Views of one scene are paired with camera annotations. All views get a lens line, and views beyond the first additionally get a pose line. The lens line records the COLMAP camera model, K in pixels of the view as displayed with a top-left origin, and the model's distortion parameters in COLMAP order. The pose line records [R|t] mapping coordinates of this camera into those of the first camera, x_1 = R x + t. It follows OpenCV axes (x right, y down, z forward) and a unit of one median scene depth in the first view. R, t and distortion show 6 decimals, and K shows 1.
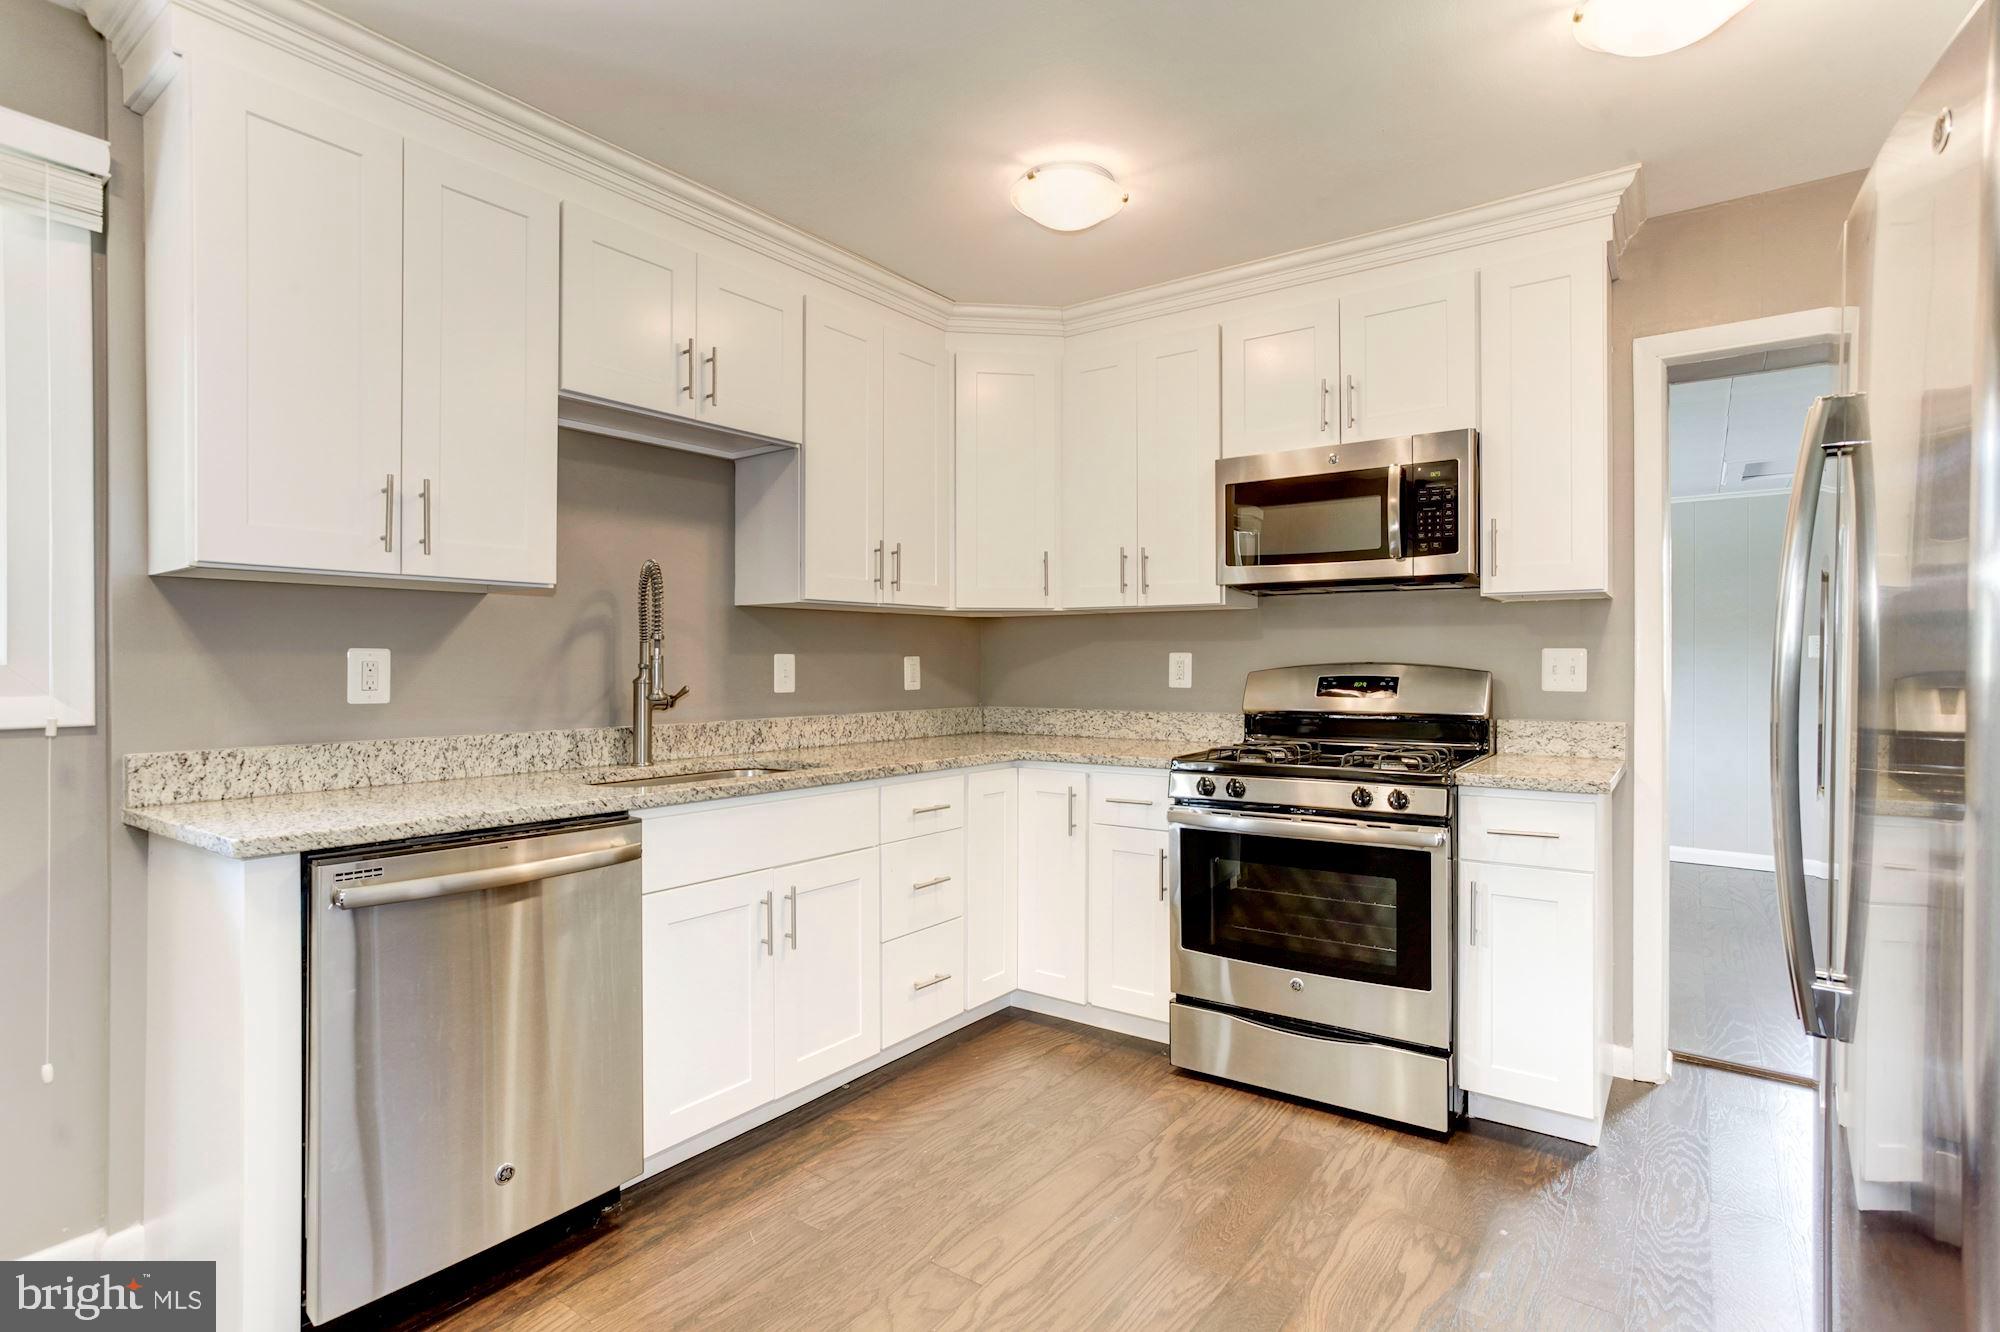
lens RADIAL K [[974.6, 0, 994.4], [0, 974.6, 666.1], [0, 0, 1]] dist [-0.022317, 0.022152]
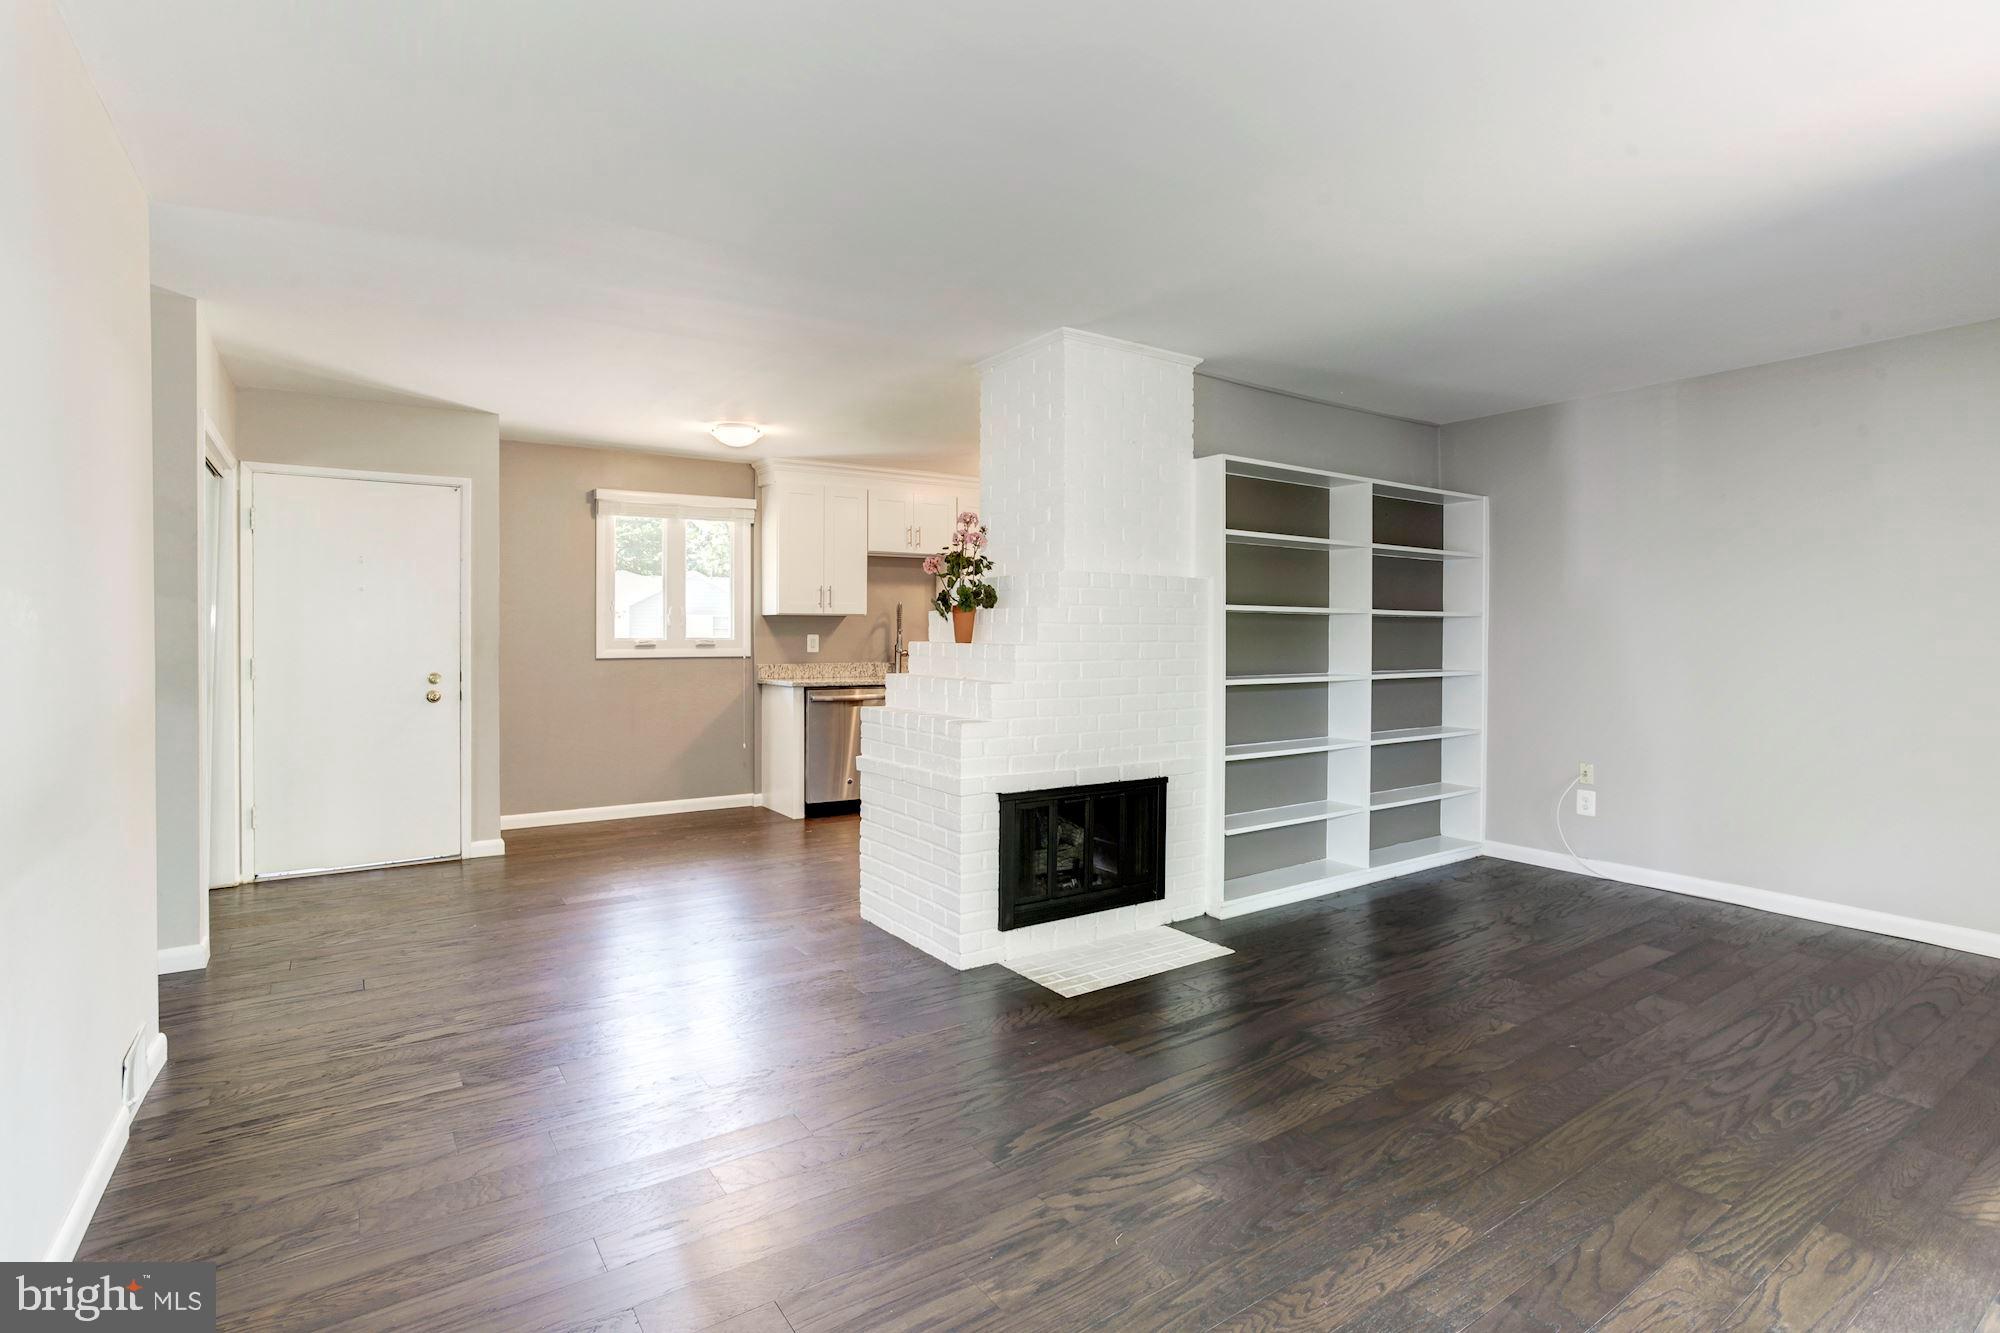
lens RADIAL K [[945.7, 0, 996.6], [0, 945.7, 653.9], [0, 0, 1]] dist [-0.024790, 0.000879]
pose [[0.946445, 0.005638, -0.322815, 0.805773], [-0.001092, 0.999898, 0.014264, -0.000401], [0.322862, -0.013148, 0.946355, -1.514857]]
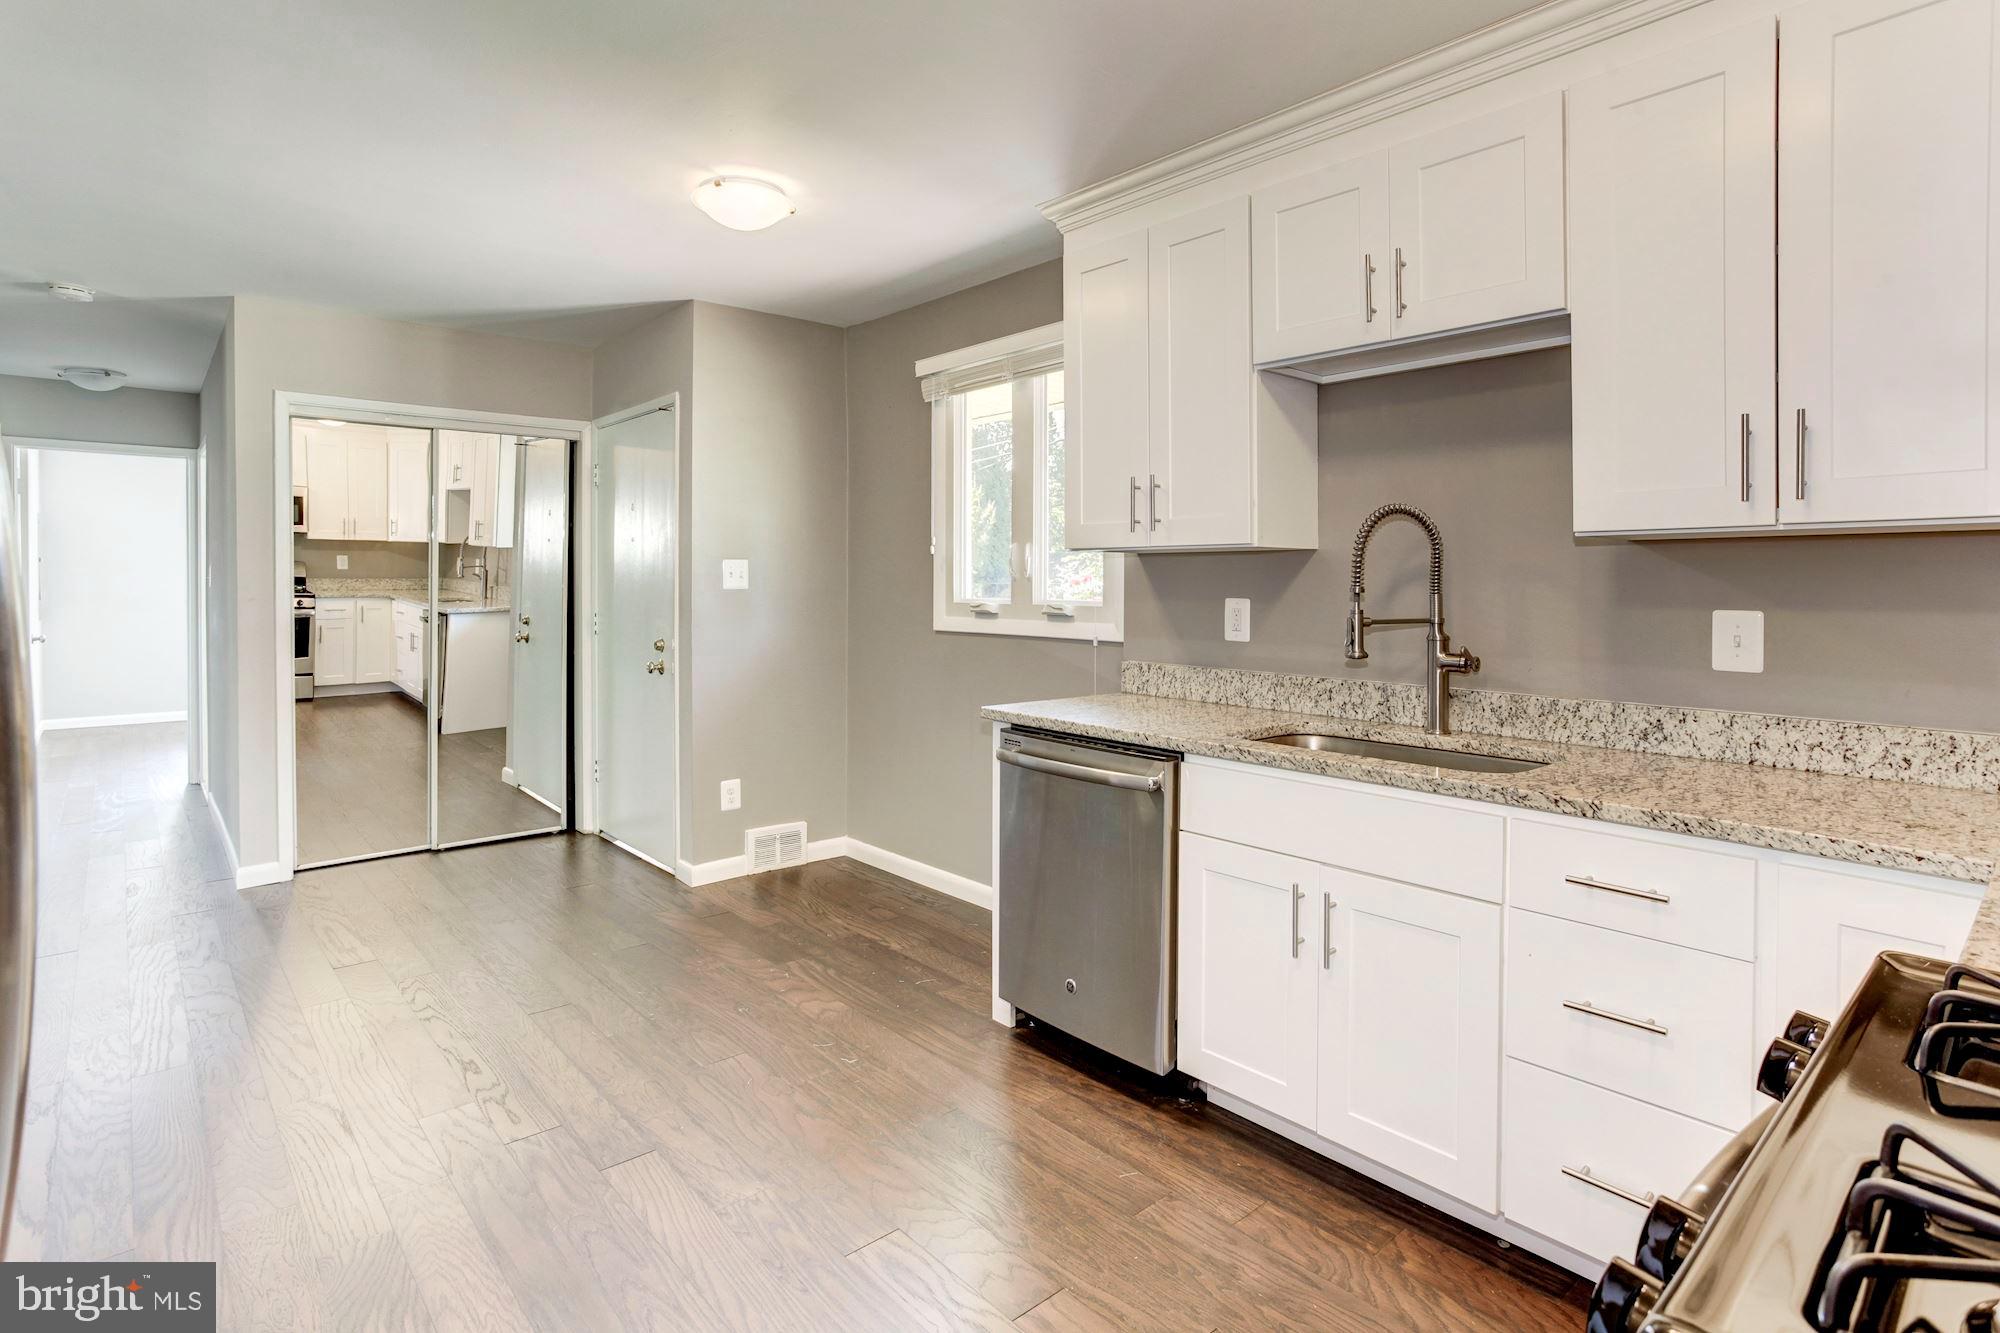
lens RADIAL K [[993.8, 0, 995.0], [0, 993.8, 602.2], [0, 0, 1]] dist [-0.018811, 0.000644]
pose [[-0.198413, 0.018803, -0.979938, 0.618433], [-0.007253, 0.999760, 0.020652, -0.033061], [0.980092, 0.011205, -0.198229, 0.820371]]
